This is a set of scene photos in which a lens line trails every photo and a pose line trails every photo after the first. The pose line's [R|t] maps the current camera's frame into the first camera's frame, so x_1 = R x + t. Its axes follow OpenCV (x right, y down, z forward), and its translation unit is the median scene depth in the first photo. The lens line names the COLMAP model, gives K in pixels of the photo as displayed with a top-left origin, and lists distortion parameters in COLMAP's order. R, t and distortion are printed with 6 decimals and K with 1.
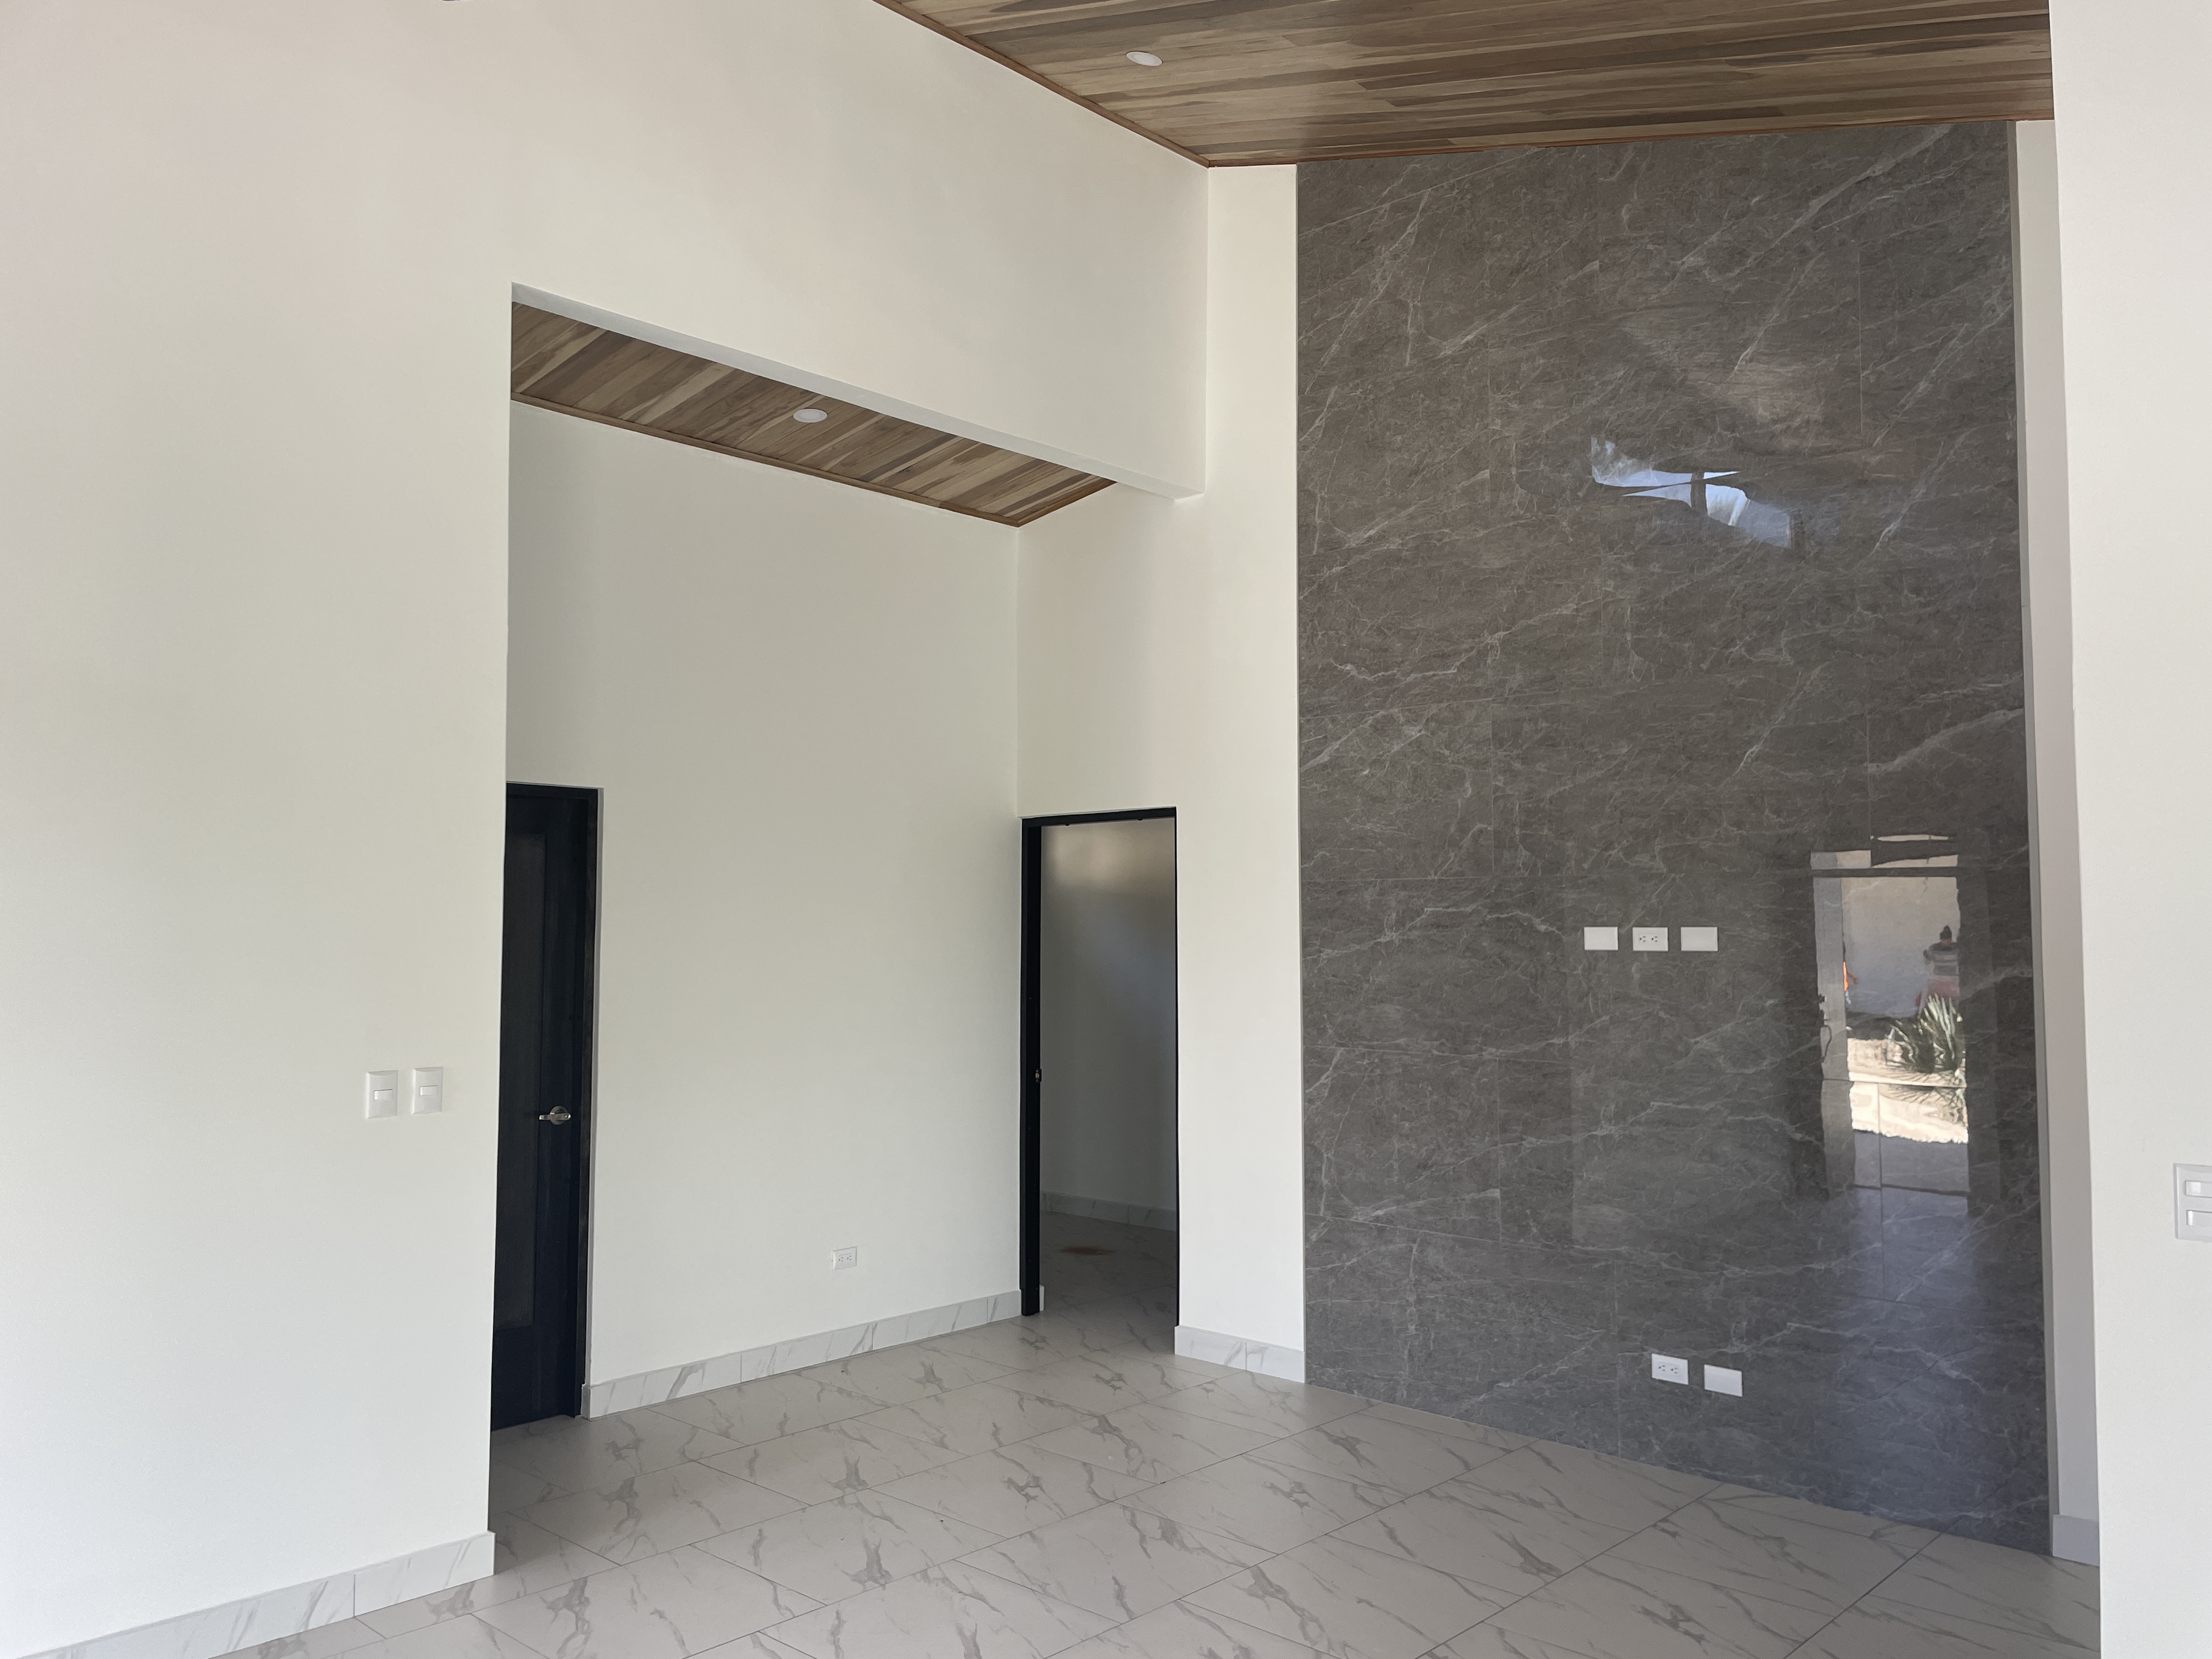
lens RADIAL K [[1643.1, 0, 1107.9], [0, 1643.1, 777.6], [0, 0, 1]] dist [0.099348, -0.149354]
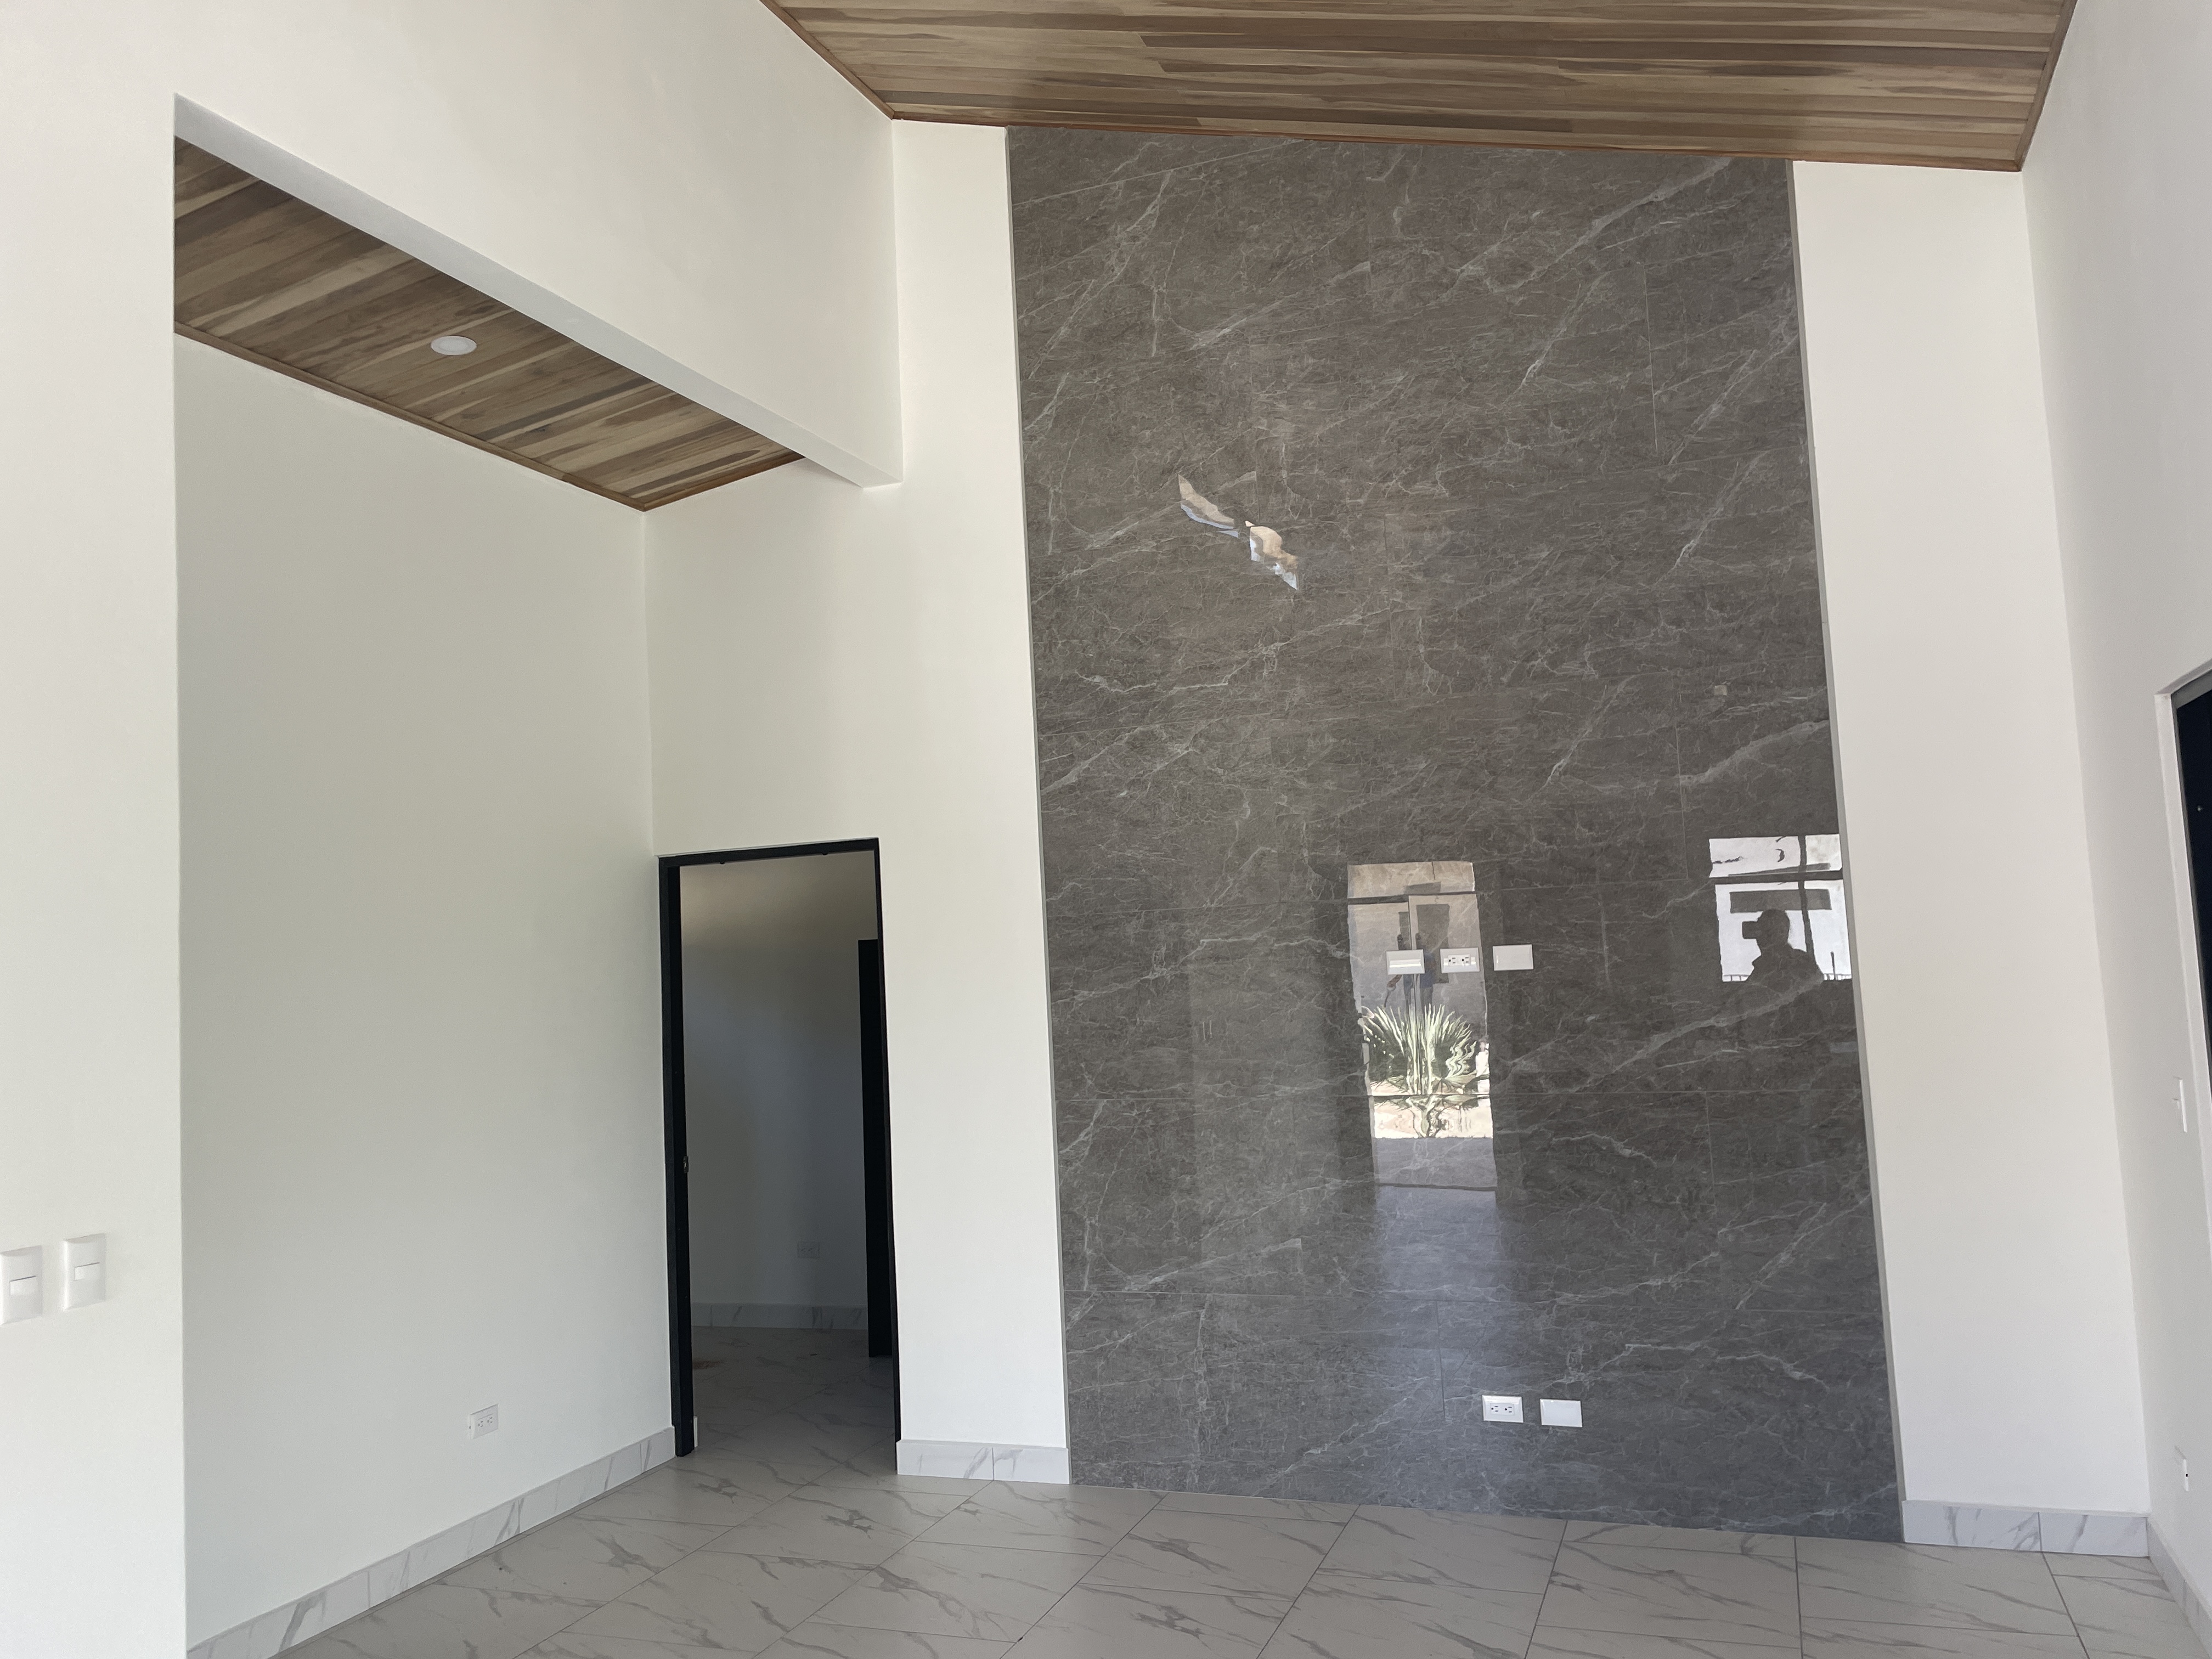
lens RADIAL K [[1644.7, 0, 1106.5], [0, 1644.7, 777.9], [0, 0, 1]] dist [0.108719, -0.179404]
pose [[0.923571, -0.005277, 0.383390, -0.213398], [0.015294, 0.999617, -0.023084, 0.009365], [-0.383121, 0.027183, 0.923298, 0.170142]]
